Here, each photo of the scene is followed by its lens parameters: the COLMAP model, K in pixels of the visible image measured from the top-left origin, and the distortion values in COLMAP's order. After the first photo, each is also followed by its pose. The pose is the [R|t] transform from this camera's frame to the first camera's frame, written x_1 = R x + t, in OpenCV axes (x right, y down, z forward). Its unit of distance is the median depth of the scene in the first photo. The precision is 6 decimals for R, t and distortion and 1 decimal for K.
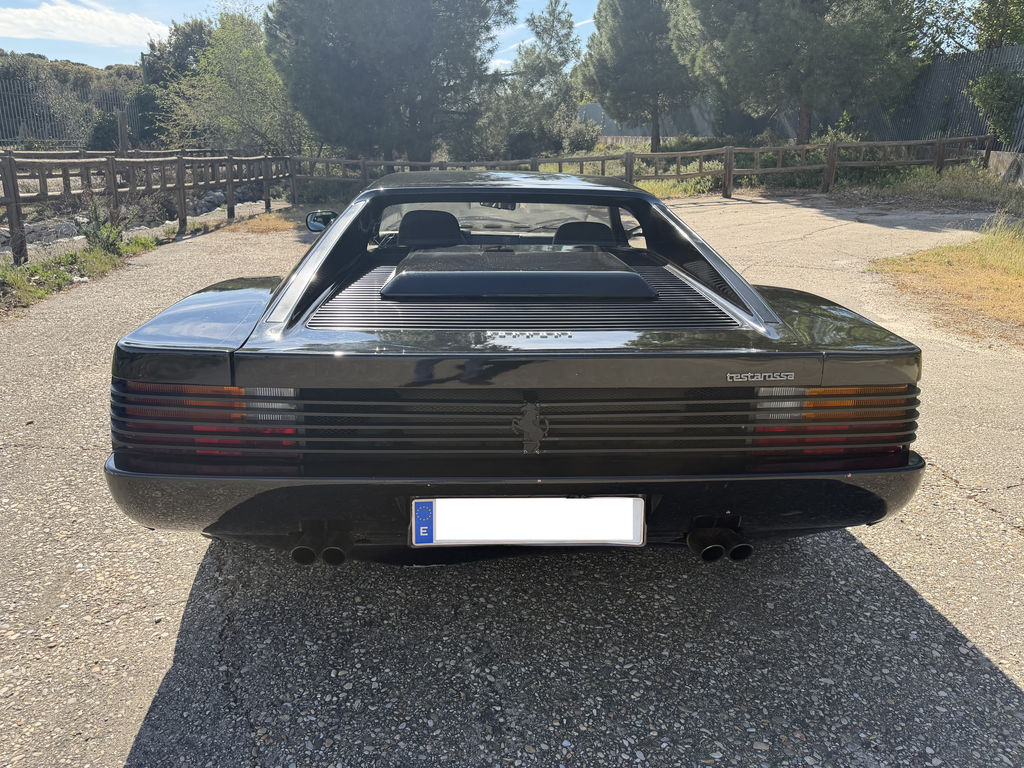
lens RADIAL K [[719.2, 0, 504.2], [0, 719.2, 418.6], [0, 0, 1]] dist [0.031730, -0.036333]
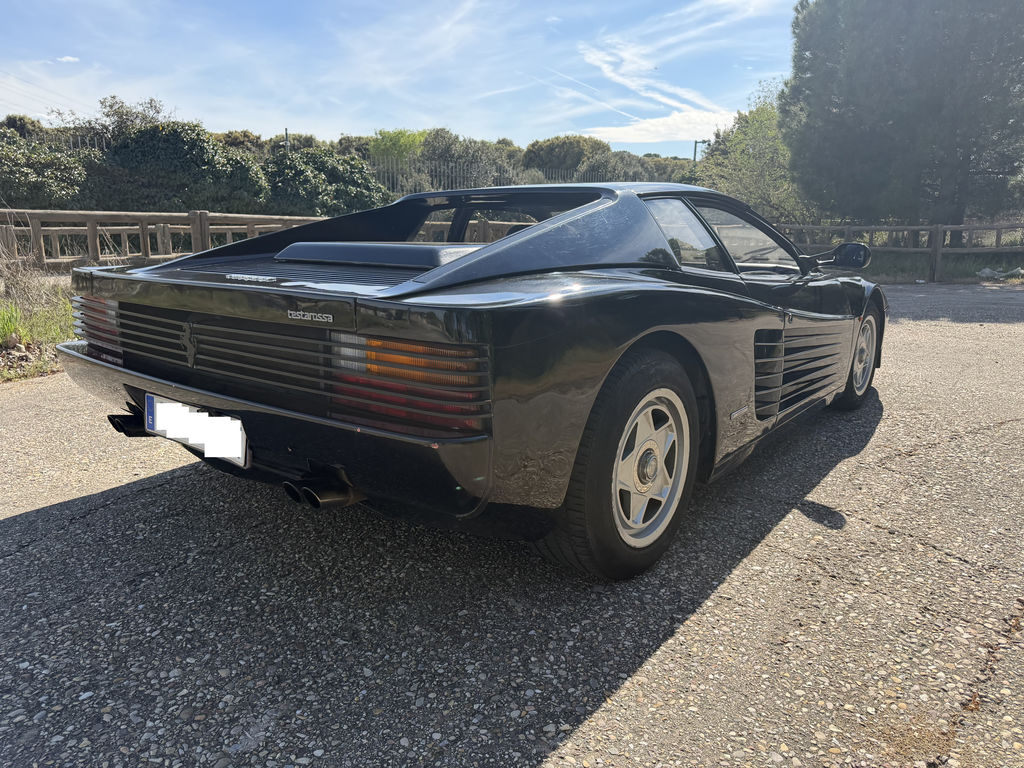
lens RADIAL K [[719.2, 0, 504.2], [0, 719.2, 418.6], [0, 0, 1]] dist [0.031730, -0.036333]
pose [[0.743780, 0.157182, -0.649681, 1.052048], [-0.222208, 0.974823, -0.018546, 0.034268], [0.630409, 0.158158, 0.759981, 0.360334]]
